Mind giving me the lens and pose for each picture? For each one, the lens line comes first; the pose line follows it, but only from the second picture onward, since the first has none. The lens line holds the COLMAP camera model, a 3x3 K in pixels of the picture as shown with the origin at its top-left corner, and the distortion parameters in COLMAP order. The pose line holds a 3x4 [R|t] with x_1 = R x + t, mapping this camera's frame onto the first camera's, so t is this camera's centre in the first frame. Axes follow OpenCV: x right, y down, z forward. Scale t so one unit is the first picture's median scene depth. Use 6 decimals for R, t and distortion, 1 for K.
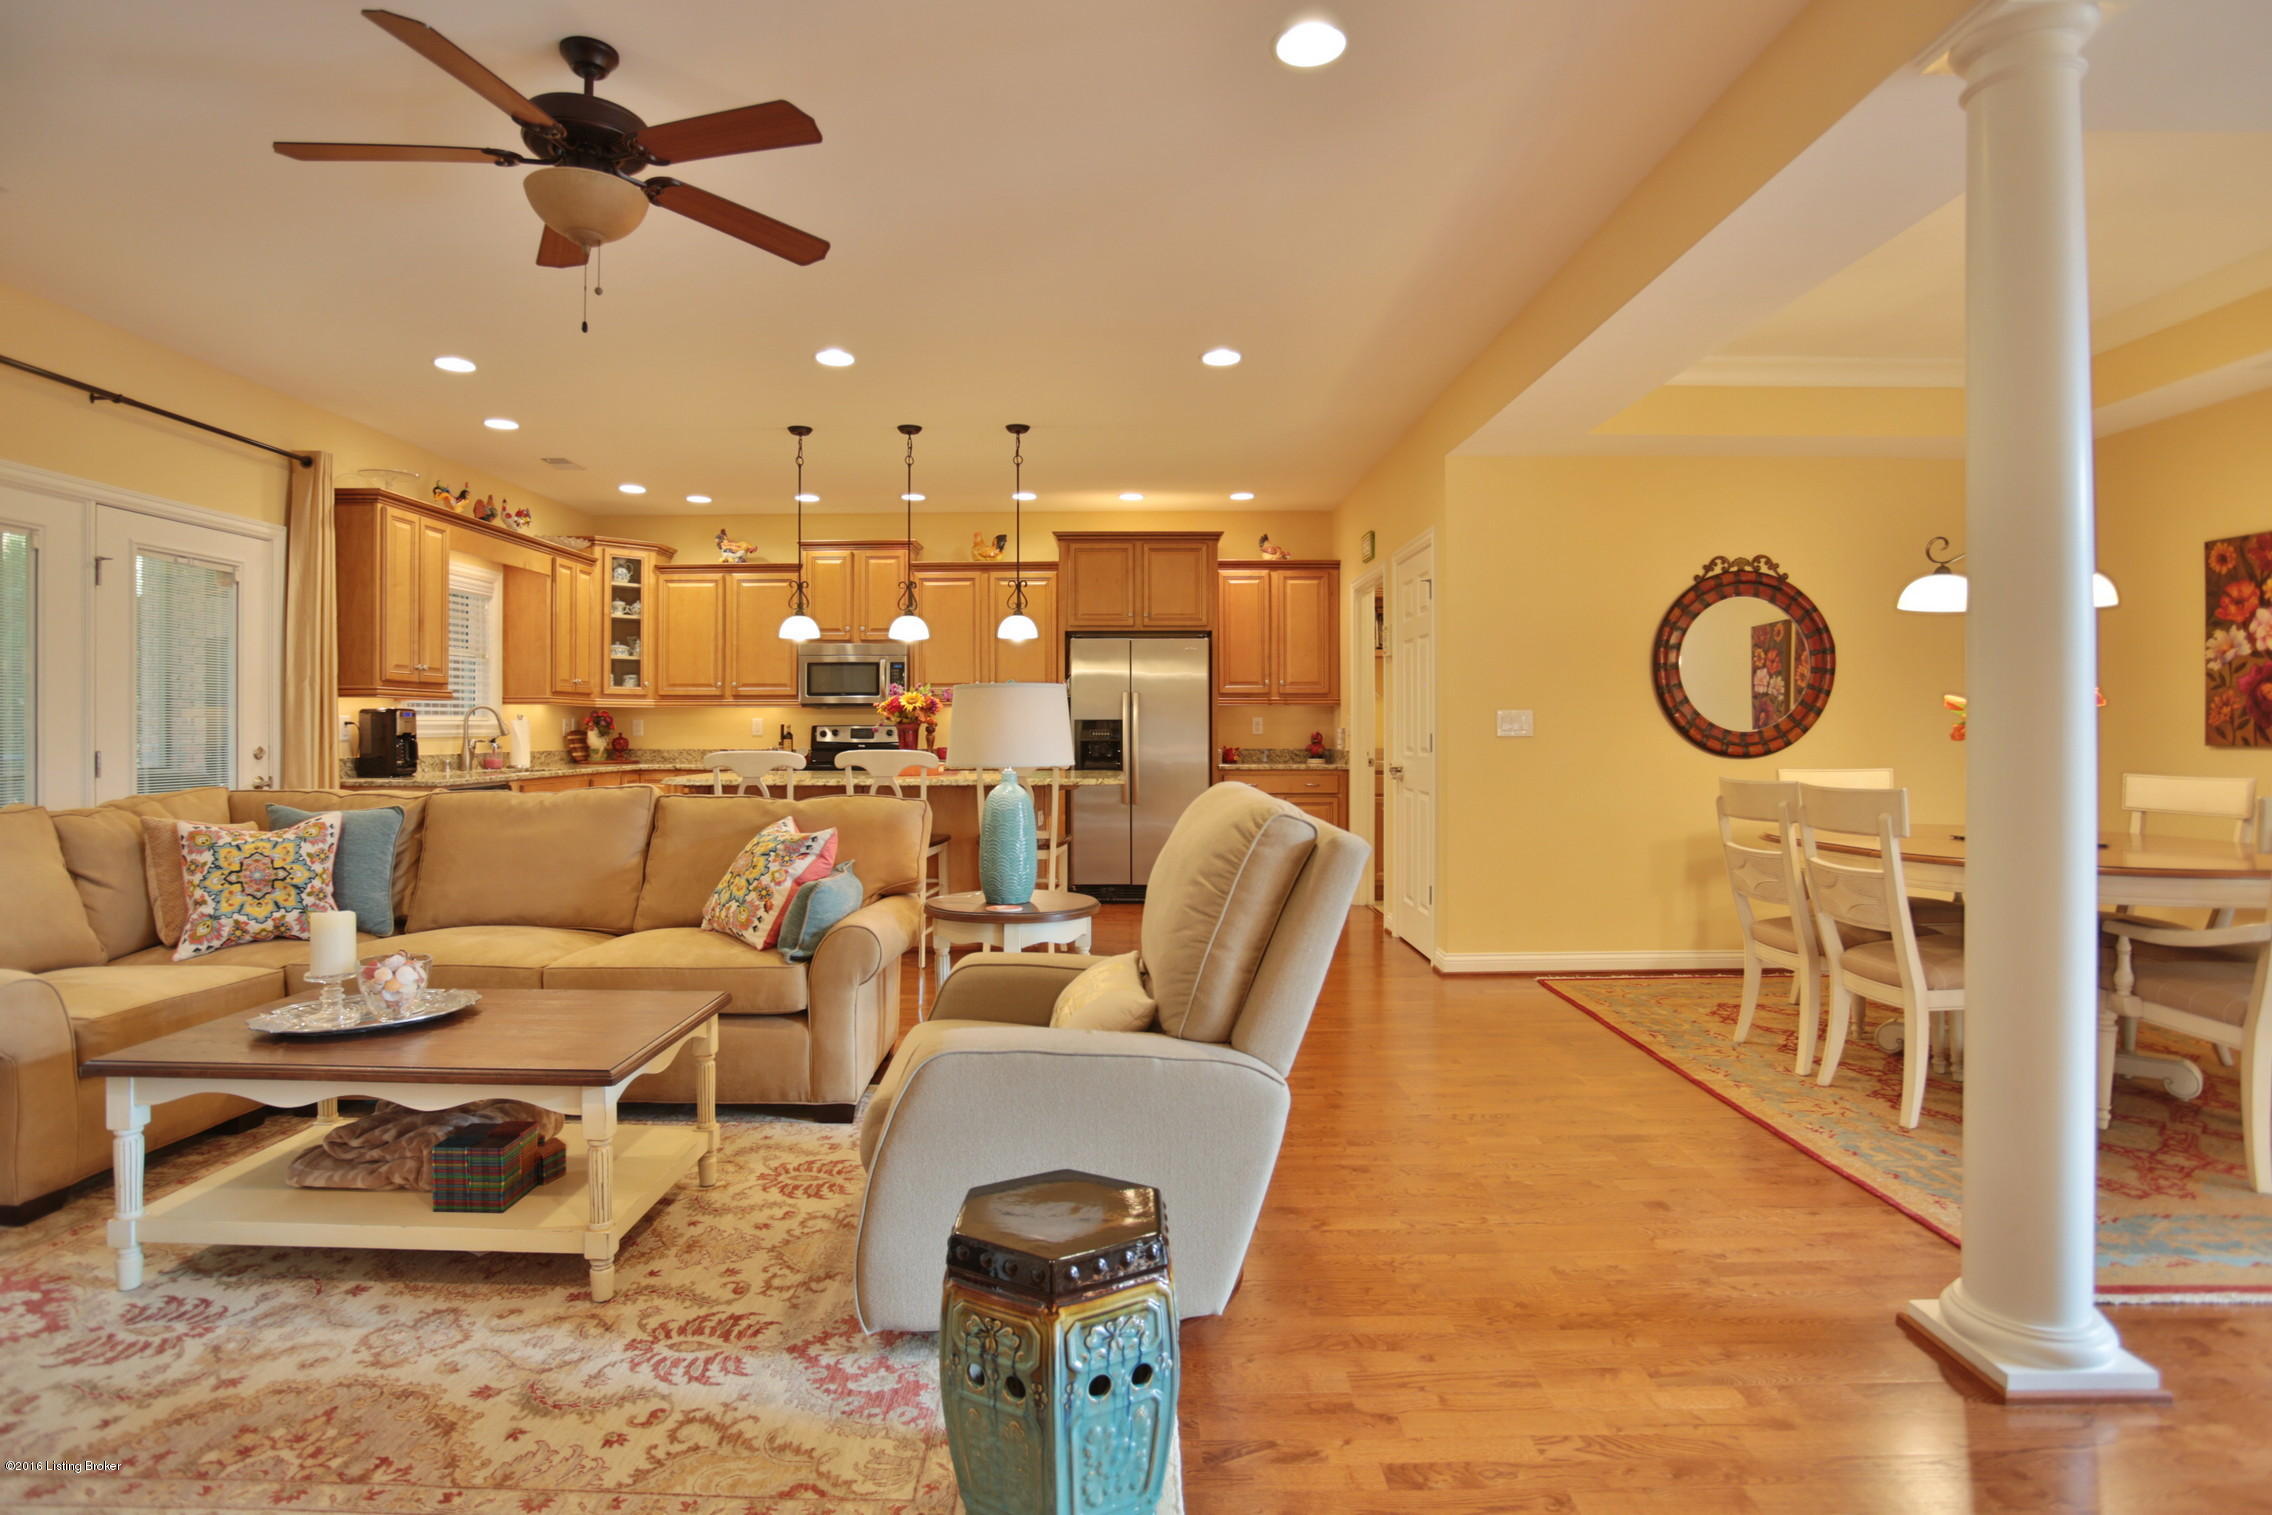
lens RADIAL K [[1175.9, 0, 1126.6], [0, 1175.9, 733.4], [0, 0, 1]] dist [-0.039699, 0.001482]
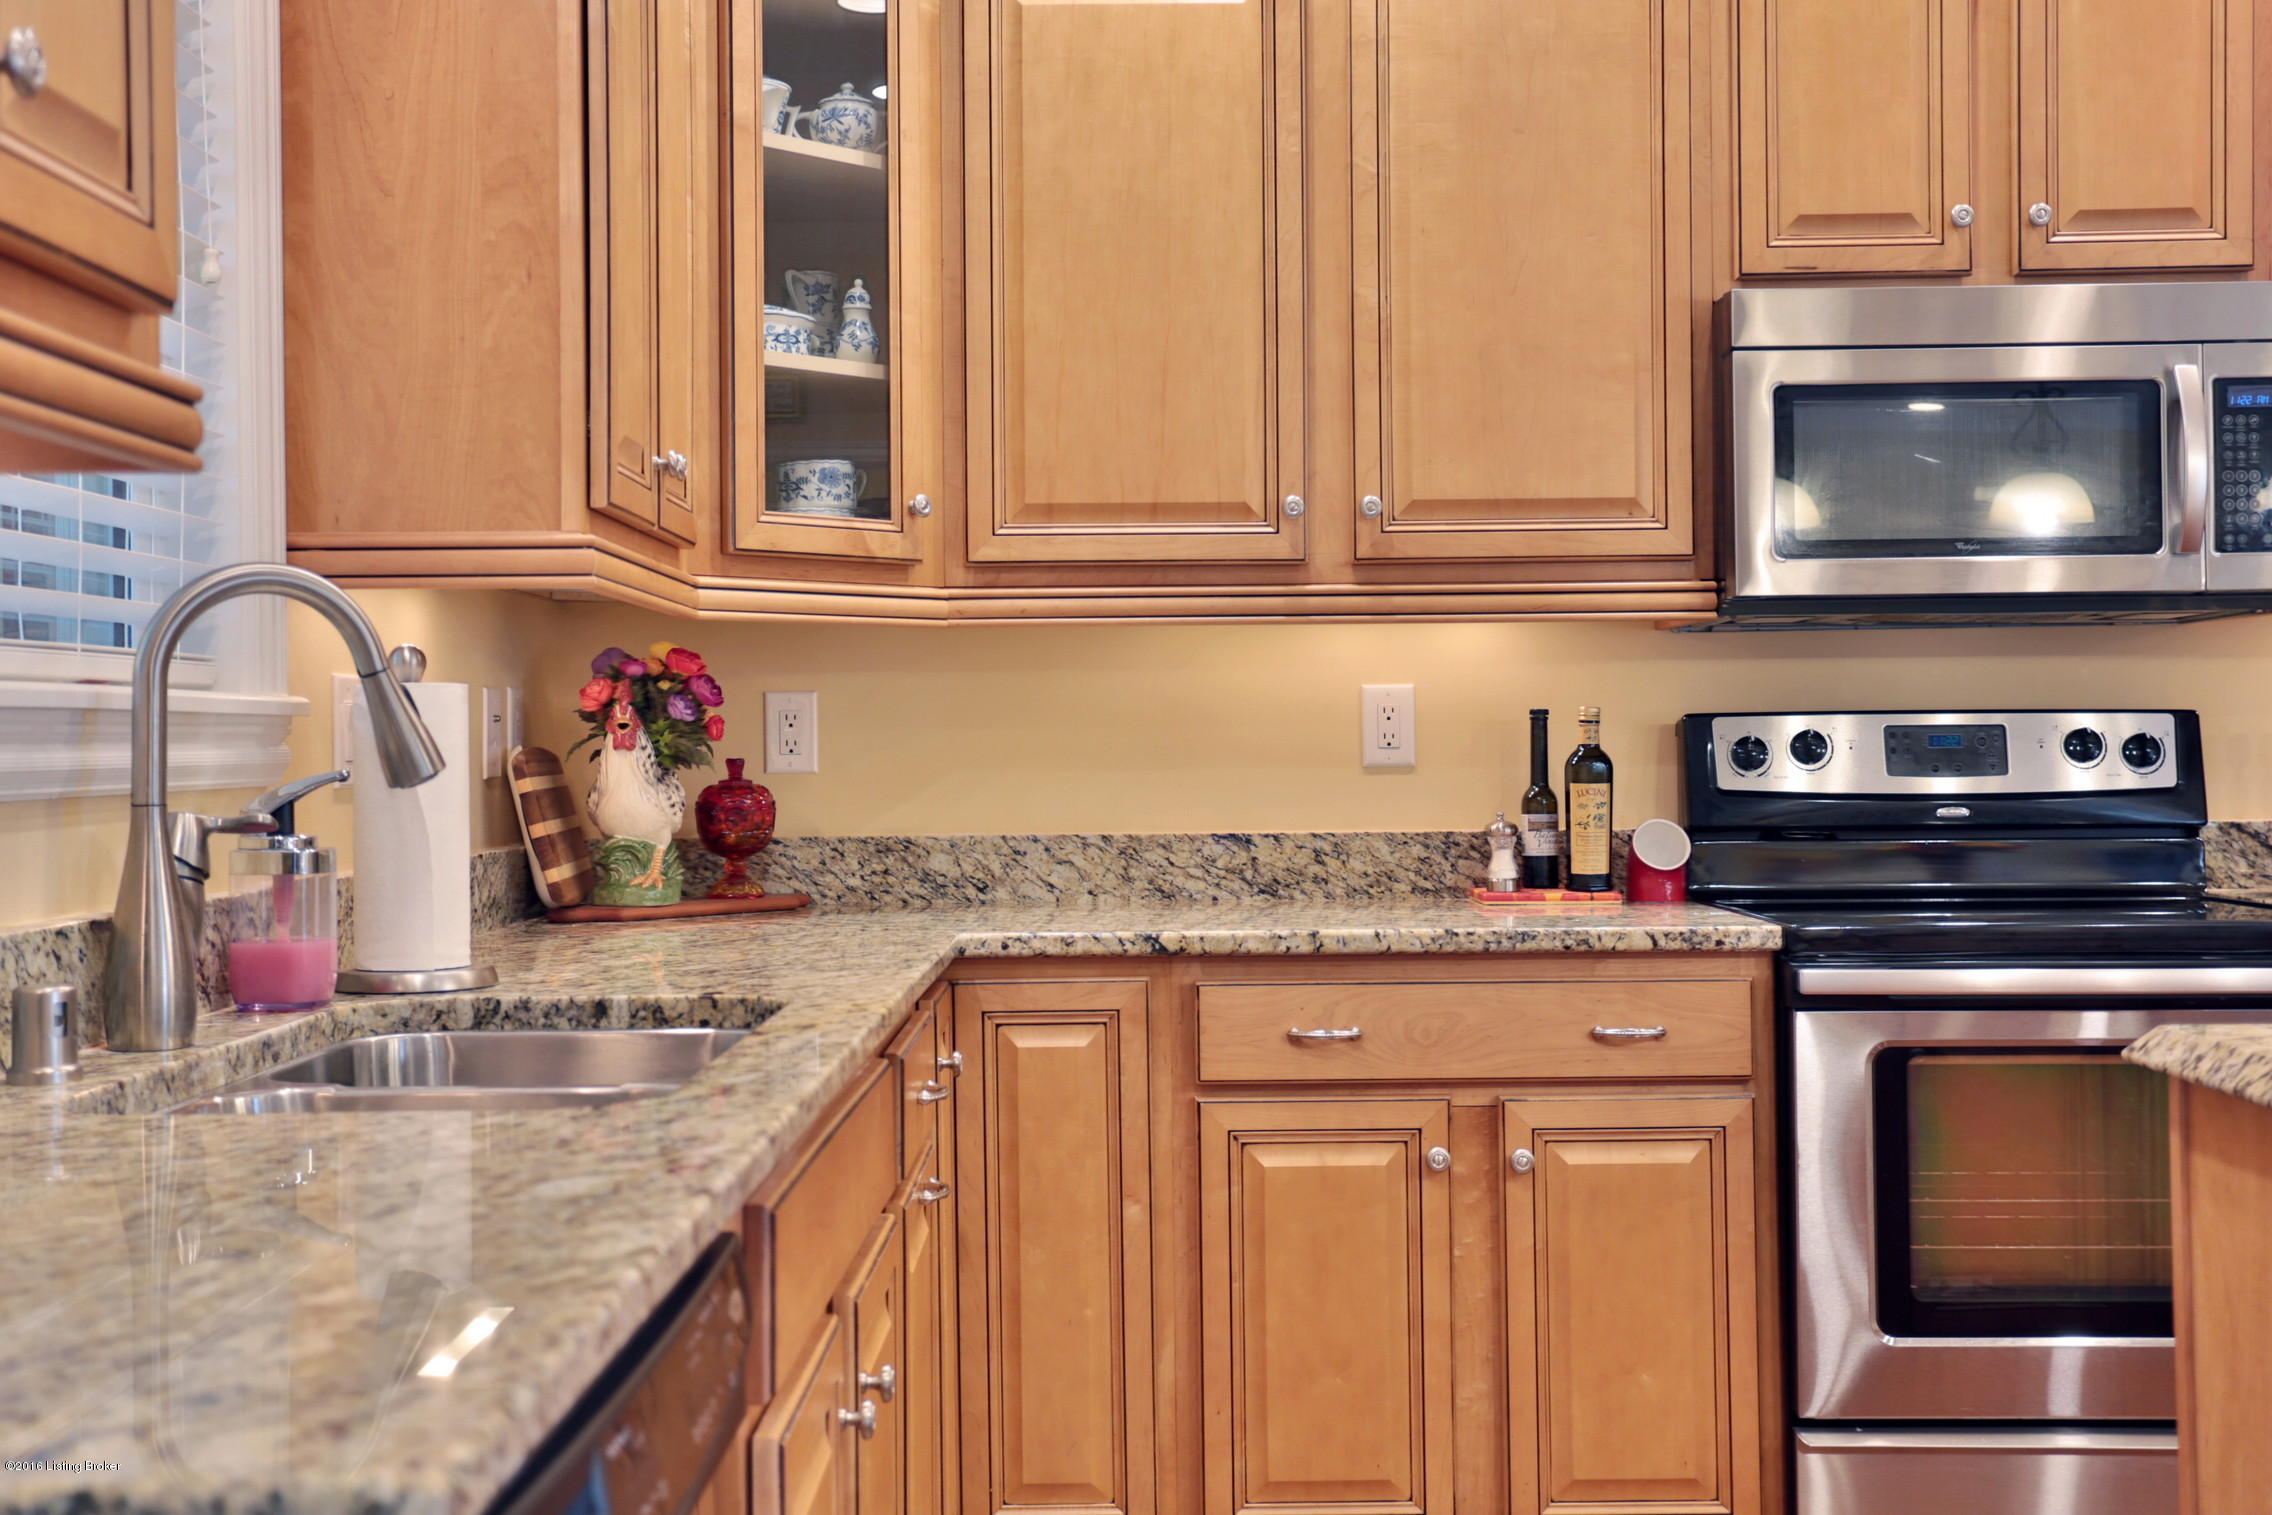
lens RADIAL K [[2563.3, 0, 1142.7], [0, 2563.3, 717.7], [0, 0, 1]] dist [0.015926, -0.000044]
pose [[0.999822, -0.009930, -0.016061, -0.367969], [0.009710, 0.999859, -0.013730, -0.000619], [0.016195, 0.013571, 0.999777, 0.575797]]
